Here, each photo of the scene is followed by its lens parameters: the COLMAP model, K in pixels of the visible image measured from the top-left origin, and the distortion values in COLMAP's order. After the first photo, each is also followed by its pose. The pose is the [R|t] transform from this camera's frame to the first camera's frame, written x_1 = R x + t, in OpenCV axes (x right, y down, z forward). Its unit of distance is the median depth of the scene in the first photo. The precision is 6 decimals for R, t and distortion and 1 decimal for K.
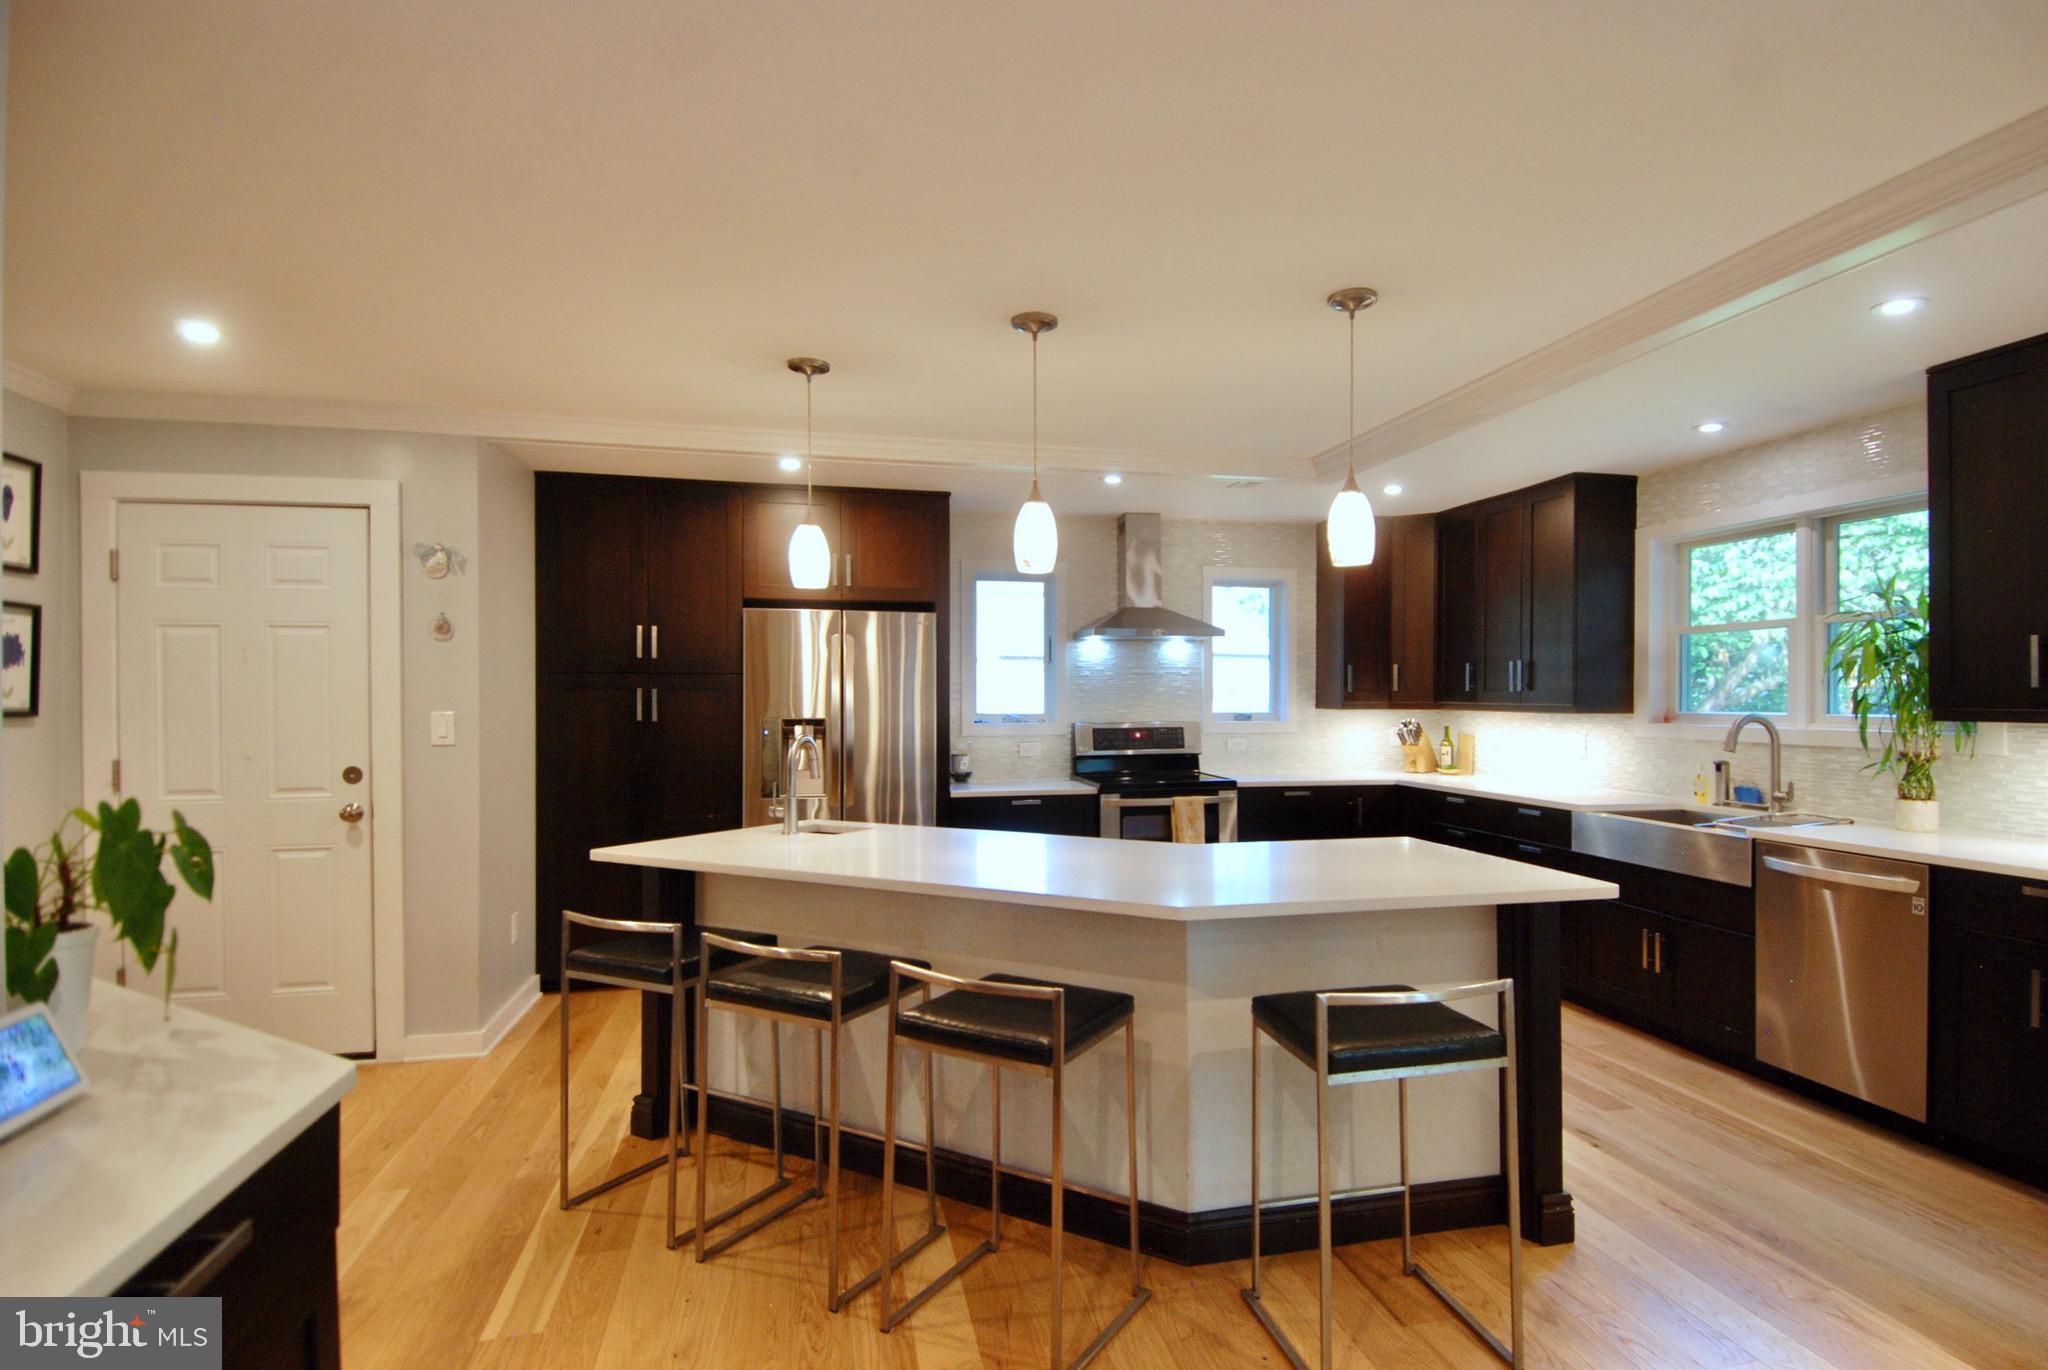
lens RADIAL K [[1081.3, 0, 1087.9], [0, 1081.3, 700.6], [0, 0, 1]] dist [0.062442, -0.068368]
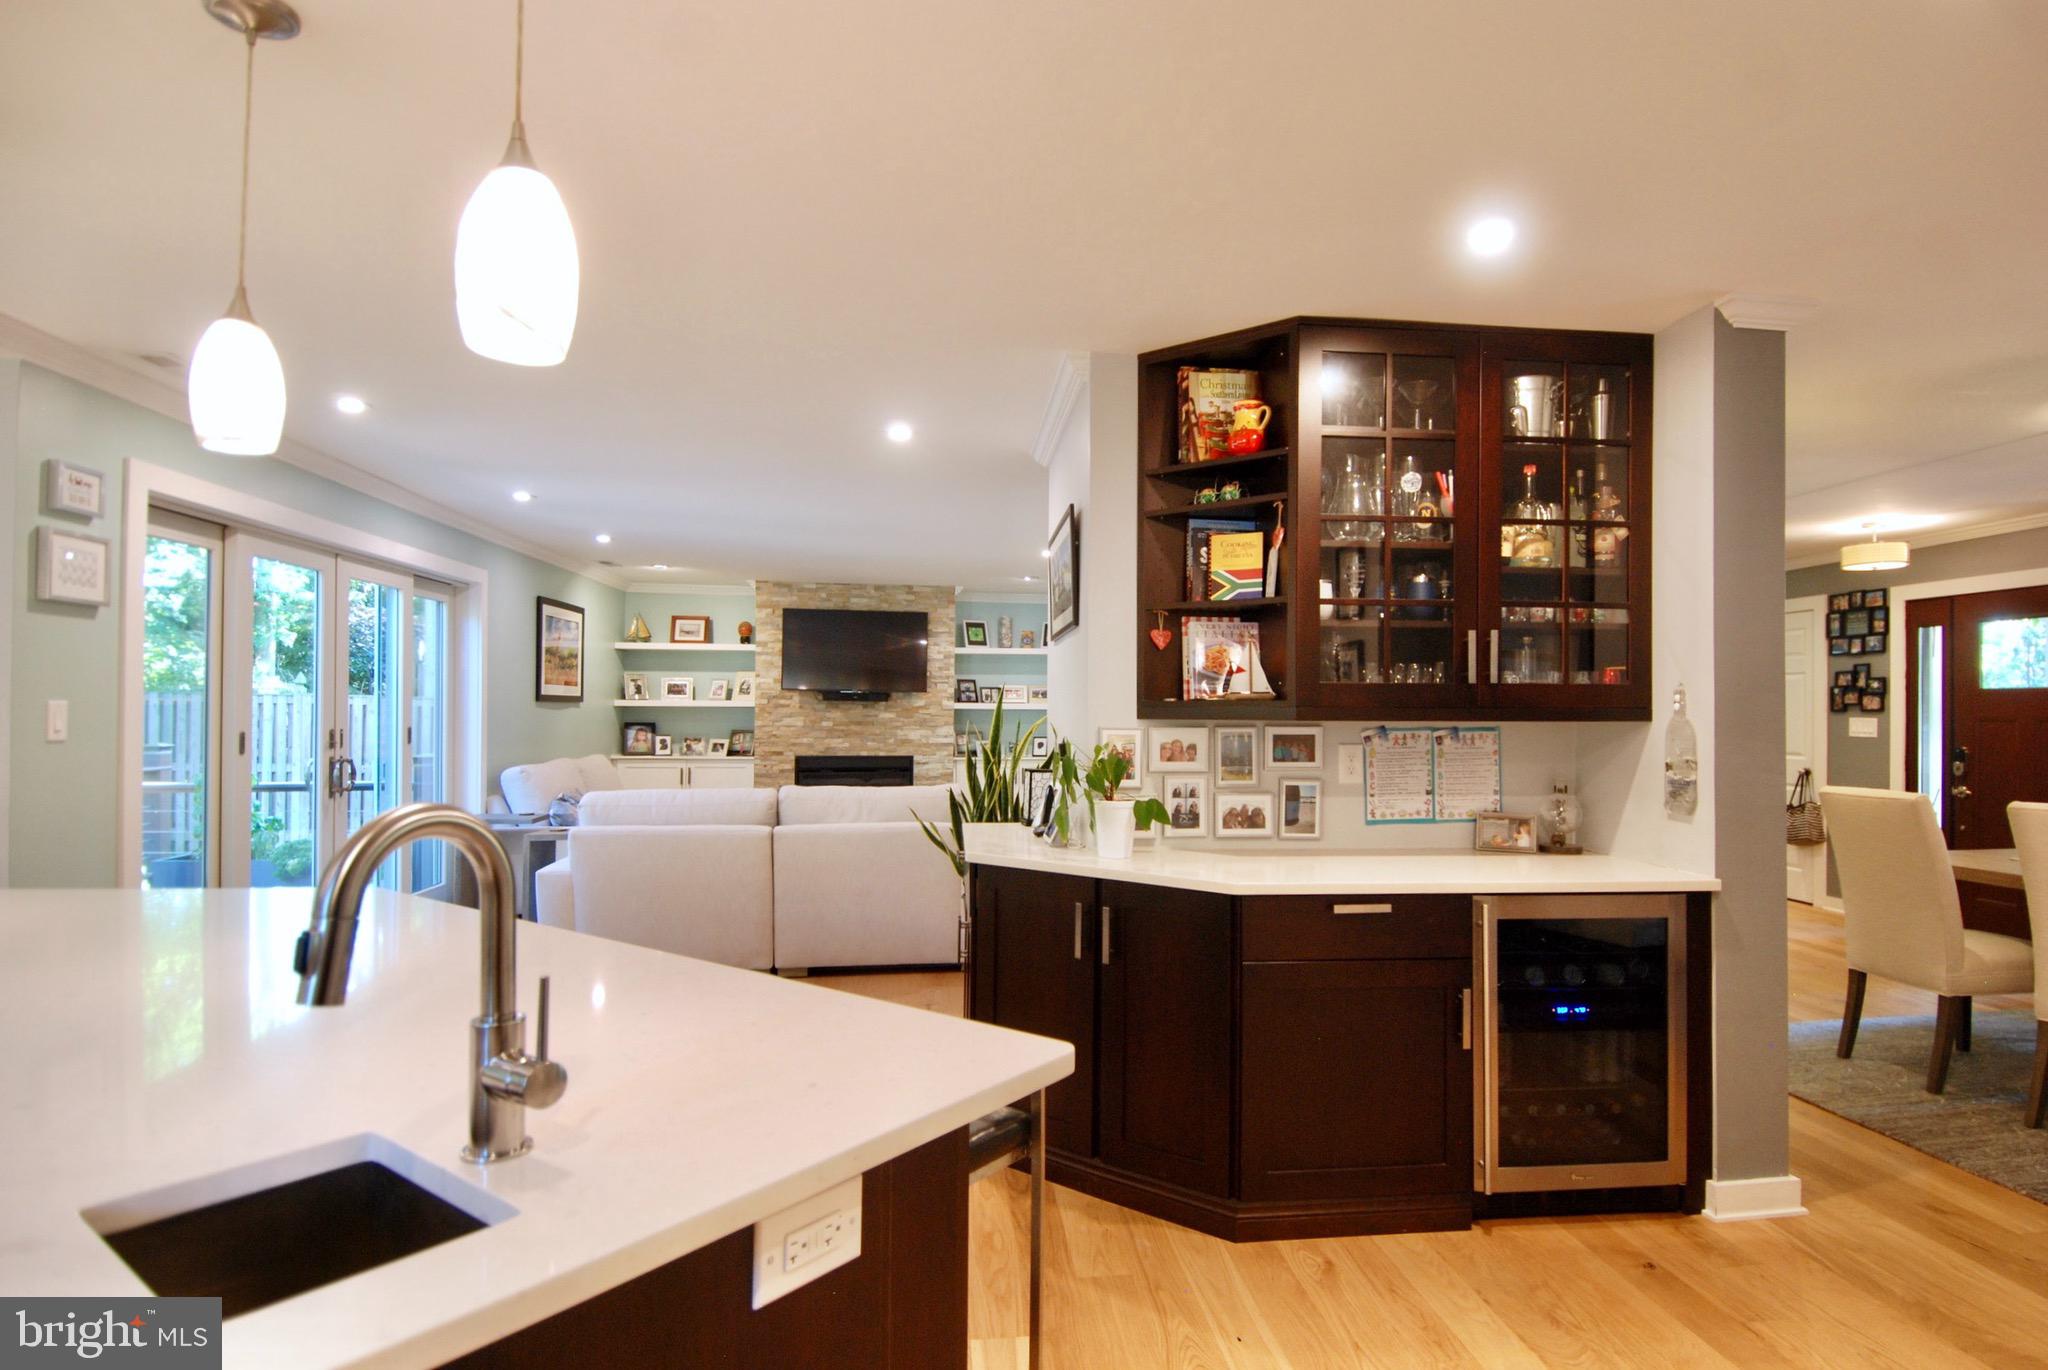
lens RADIAL K [[1081.3, 0, 1087.9], [0, 1081.3, 700.6], [0, 0, 1]] dist [0.062442, -0.068368]
pose [[-0.994241, -0.002911, 0.107124, -0.344038], [-0.003720, 0.999966, -0.007360, 0.007836], [-0.107099, -0.007716, -0.994218, 0.959634]]
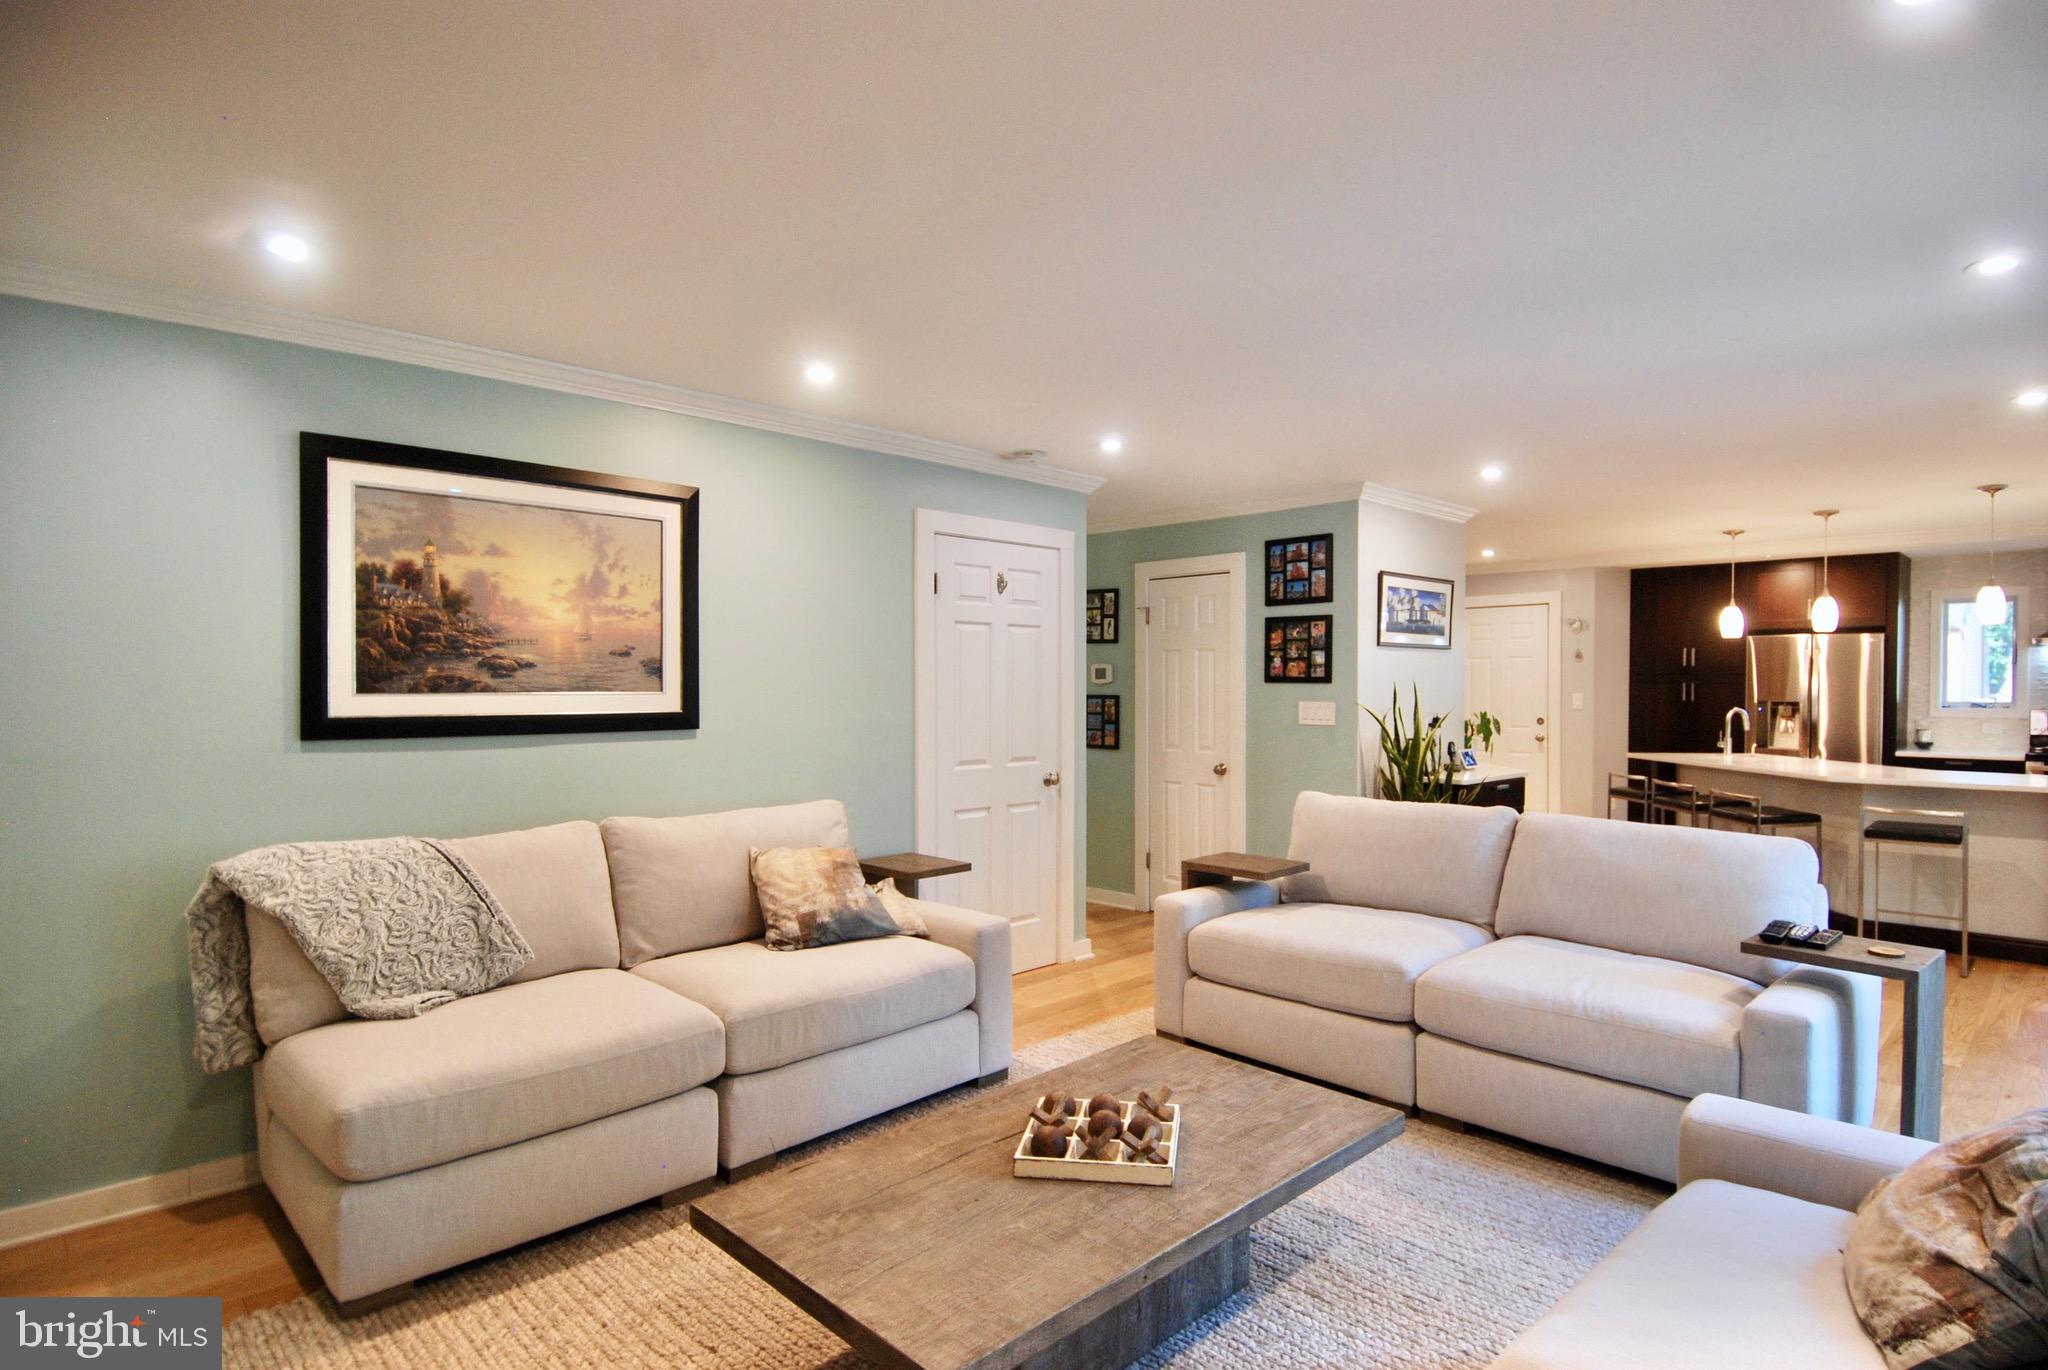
lens RADIAL K [[1066.4, 0, 1086.1], [0, 1066.4, 700.8], [0, 0, 1]] dist [0.052622, -0.057997]
pose [[0.530702, 0.016715, -0.847394, 0.616417], [-0.005741, 0.999853, 0.016128, -0.004985], [0.847539, -0.003694, 0.530720, -0.844617]]
